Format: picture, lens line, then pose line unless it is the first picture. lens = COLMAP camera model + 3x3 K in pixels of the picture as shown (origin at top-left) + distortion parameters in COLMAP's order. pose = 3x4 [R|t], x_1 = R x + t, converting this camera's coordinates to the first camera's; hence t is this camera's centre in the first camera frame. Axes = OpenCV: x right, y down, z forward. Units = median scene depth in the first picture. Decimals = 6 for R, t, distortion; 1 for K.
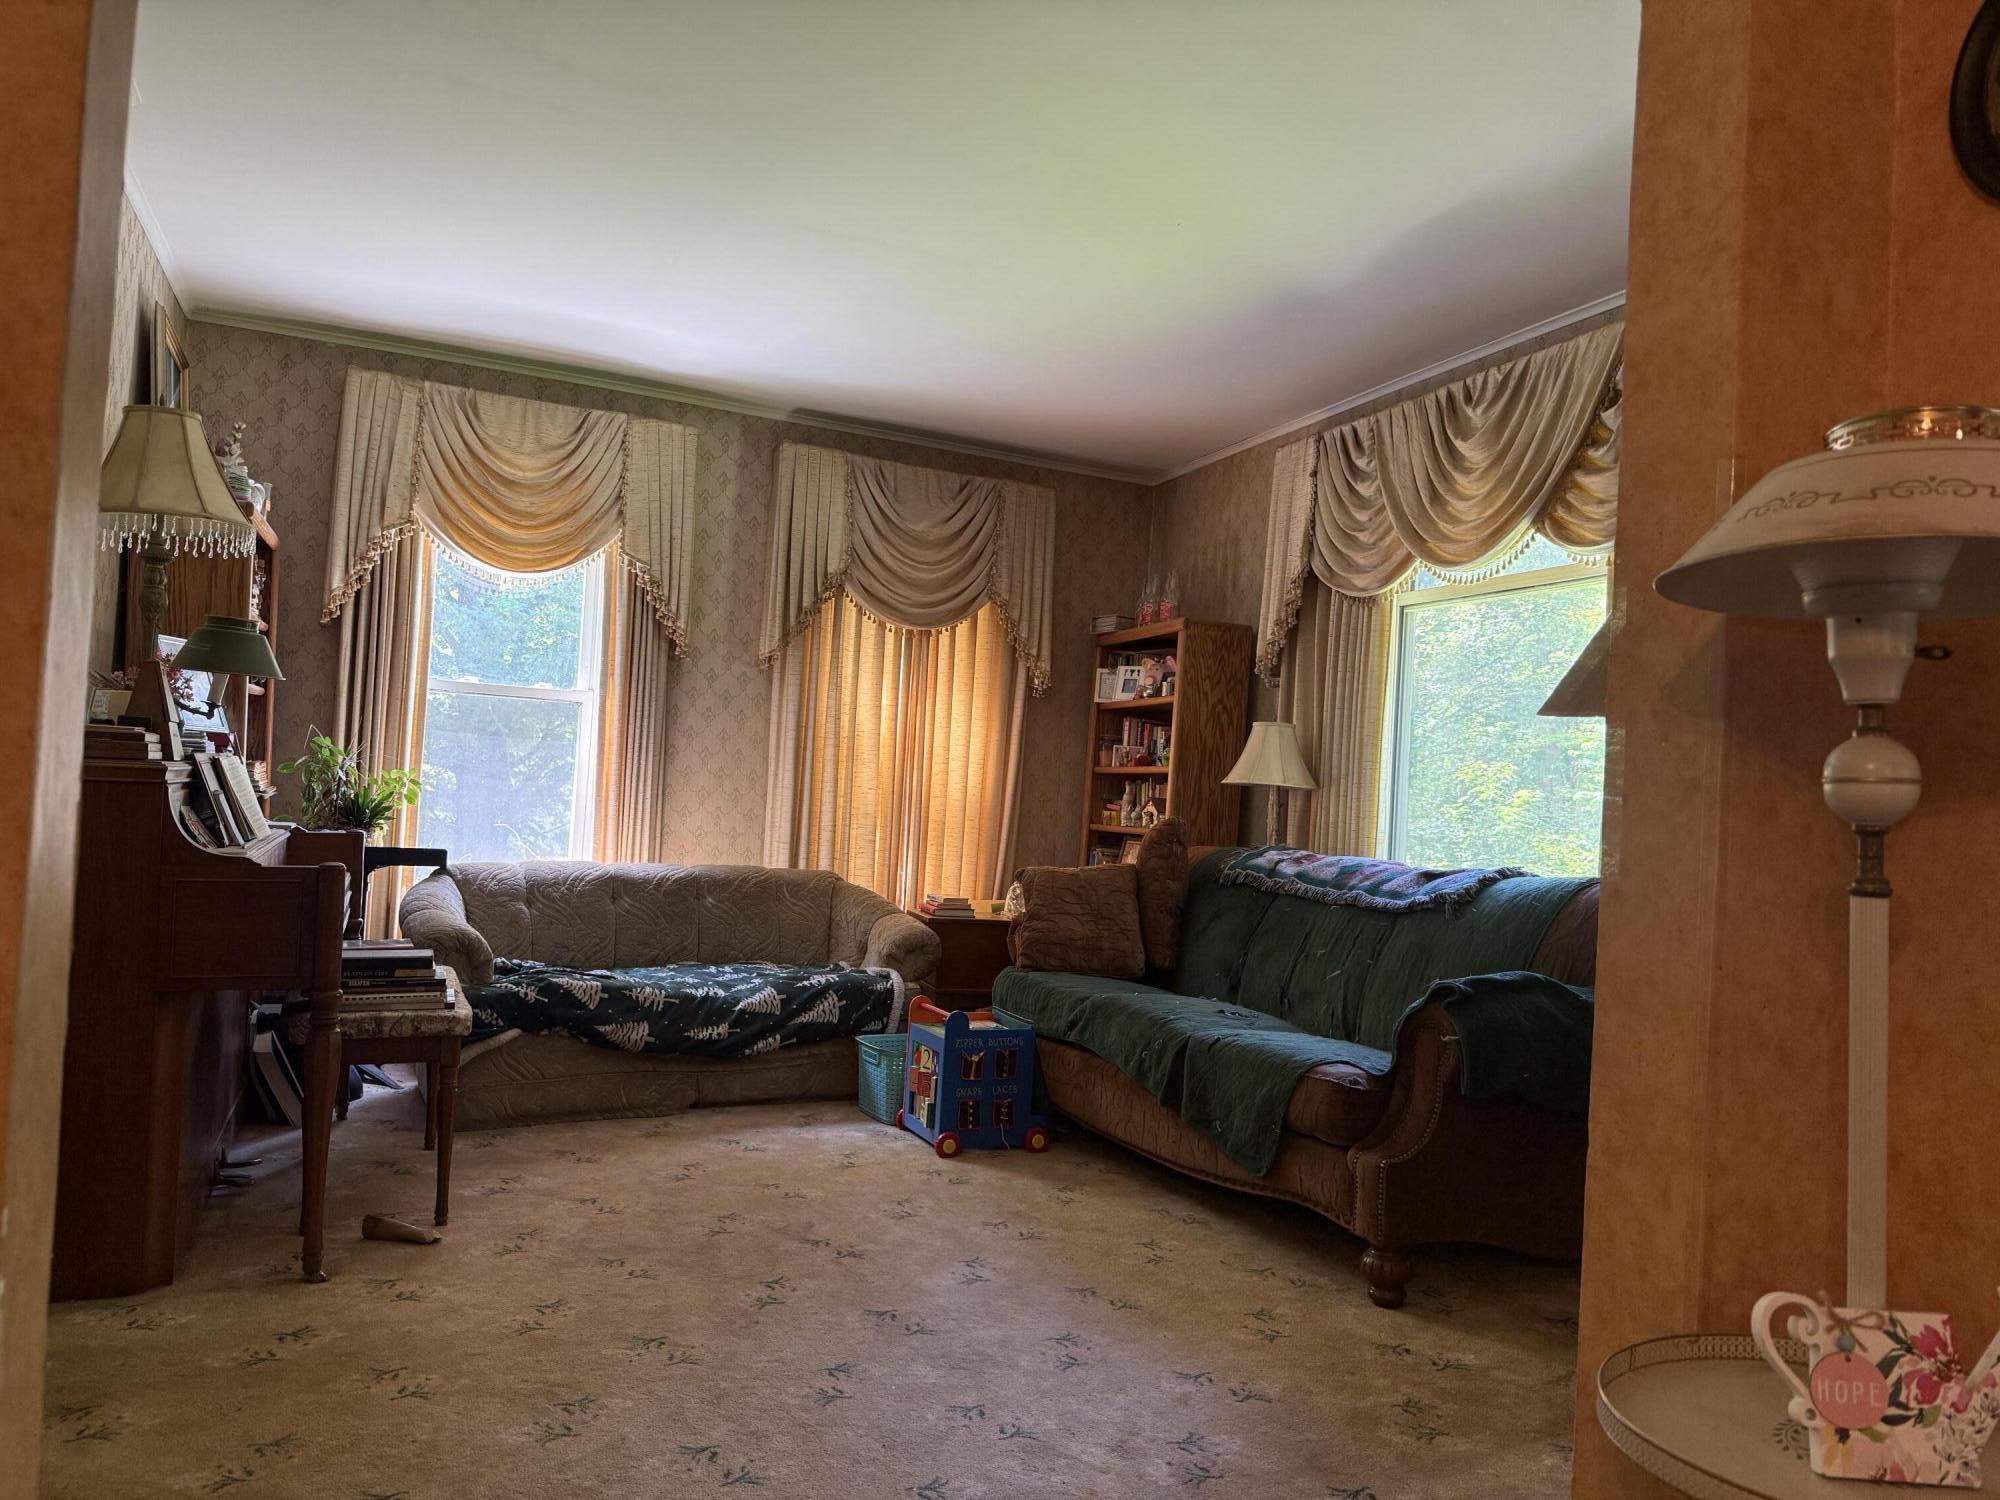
lens RADIAL K [[1403.5, 0, 996.0], [0, 1403.5, 753.3], [0, 0, 1]] dist [0.089257, -0.097043]
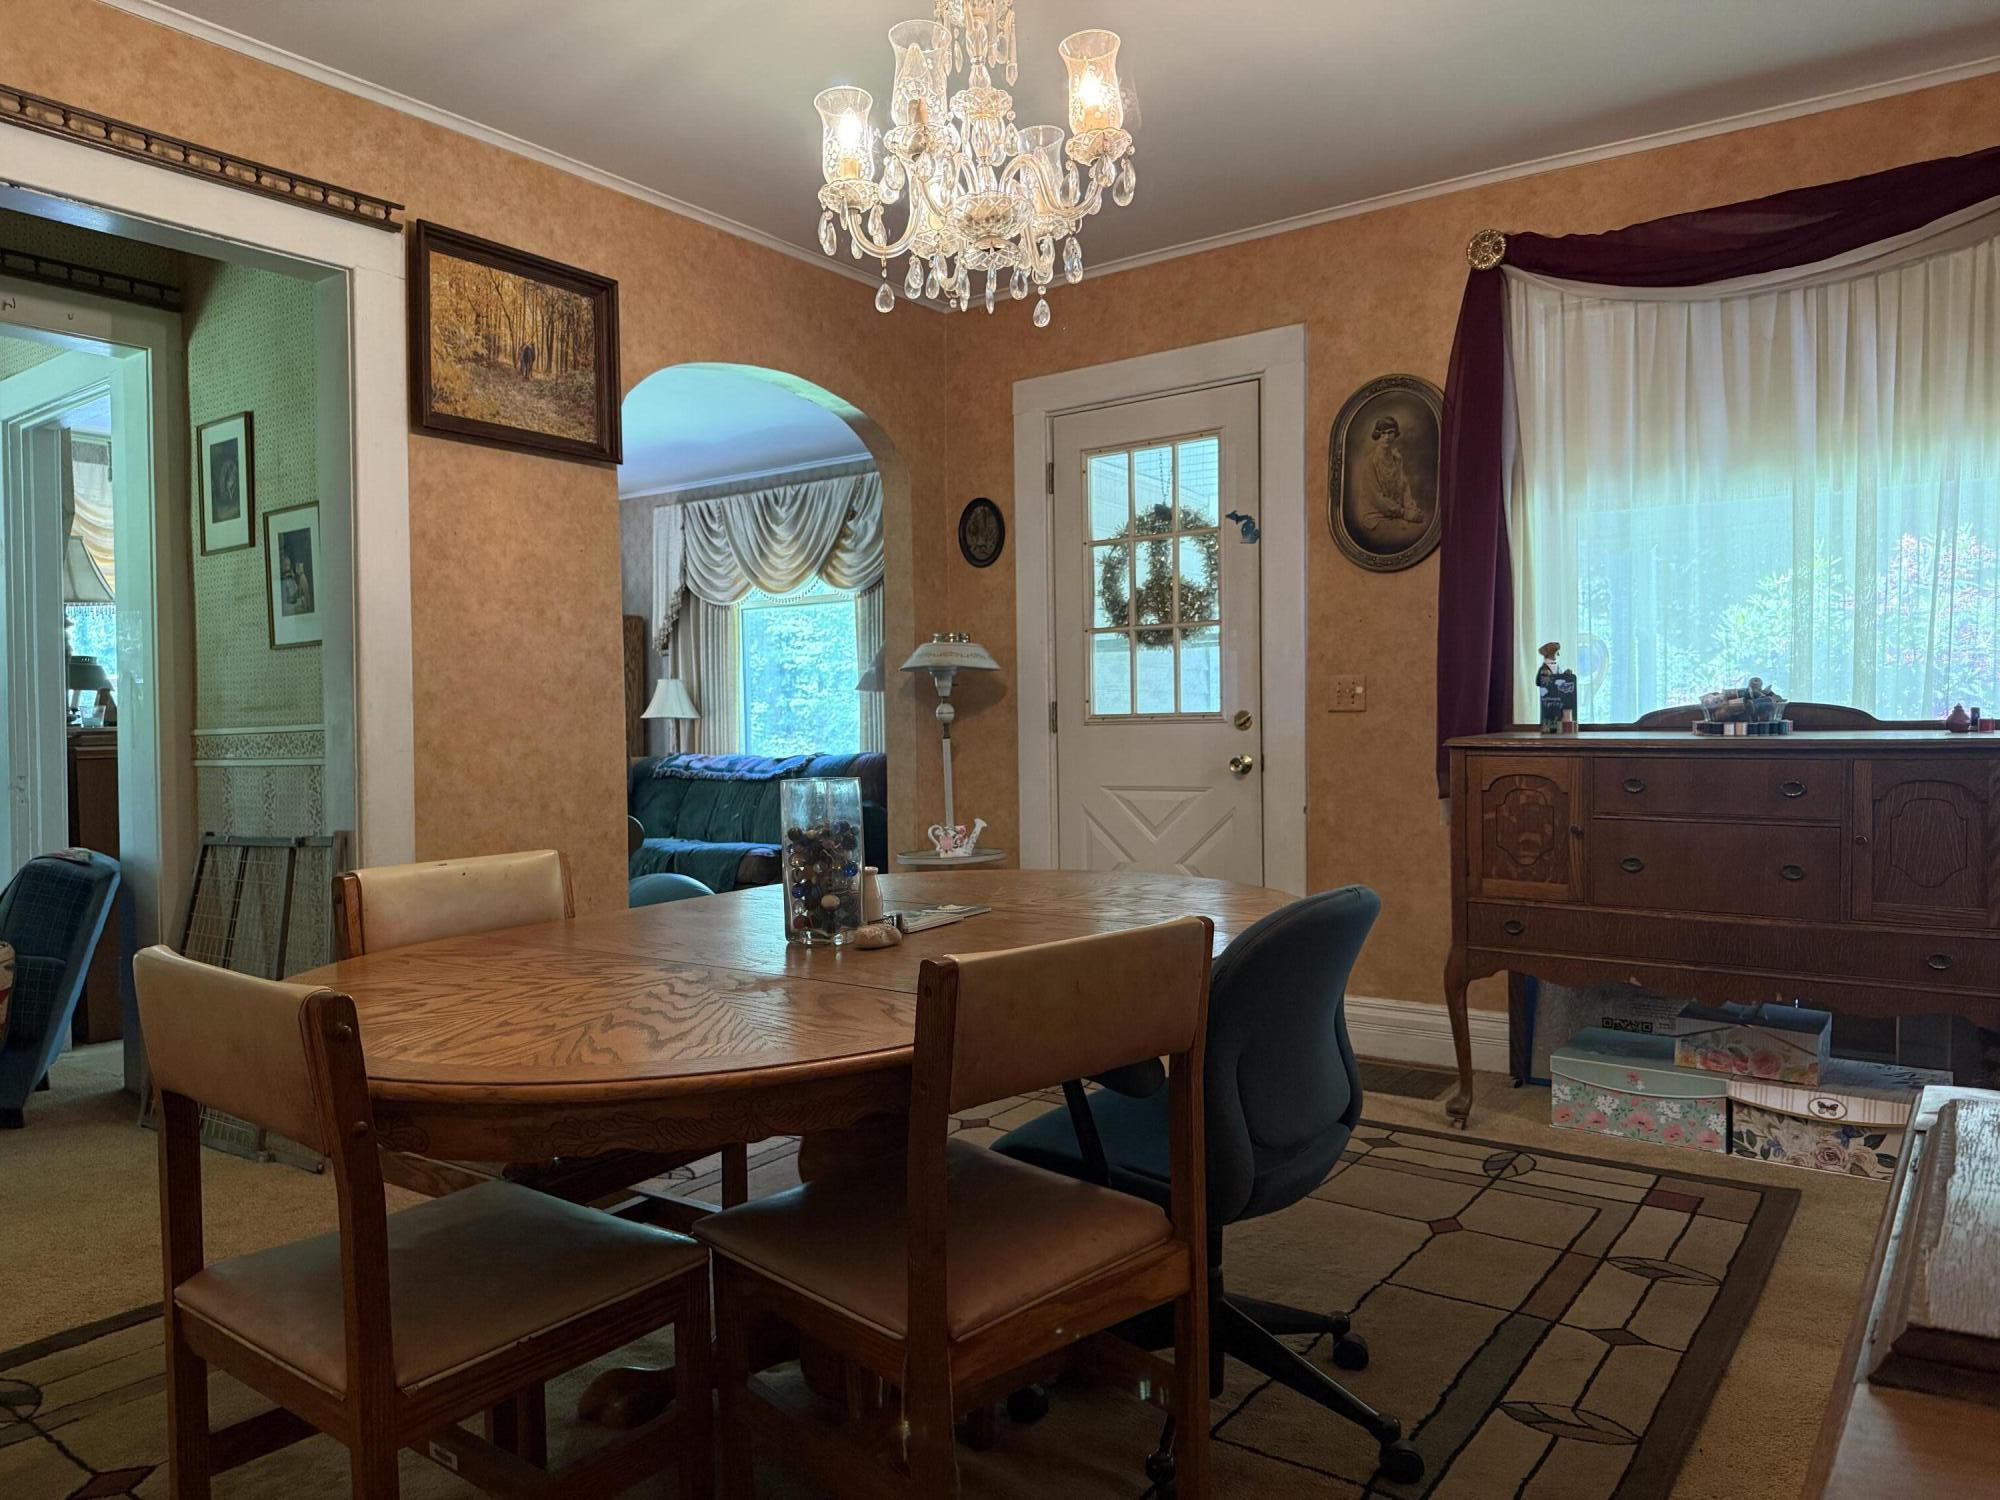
lens RADIAL K [[1403.5, 0, 996.0], [0, 1403.5, 753.3], [0, 0, 1]] dist [0.089257, -0.097043]
pose [[0.856272, -0.076312, 0.510857, -0.377687], [0.046965, 0.996432, 0.070128, -0.038927], [-0.514386, -0.036056, 0.856801, -0.713581]]
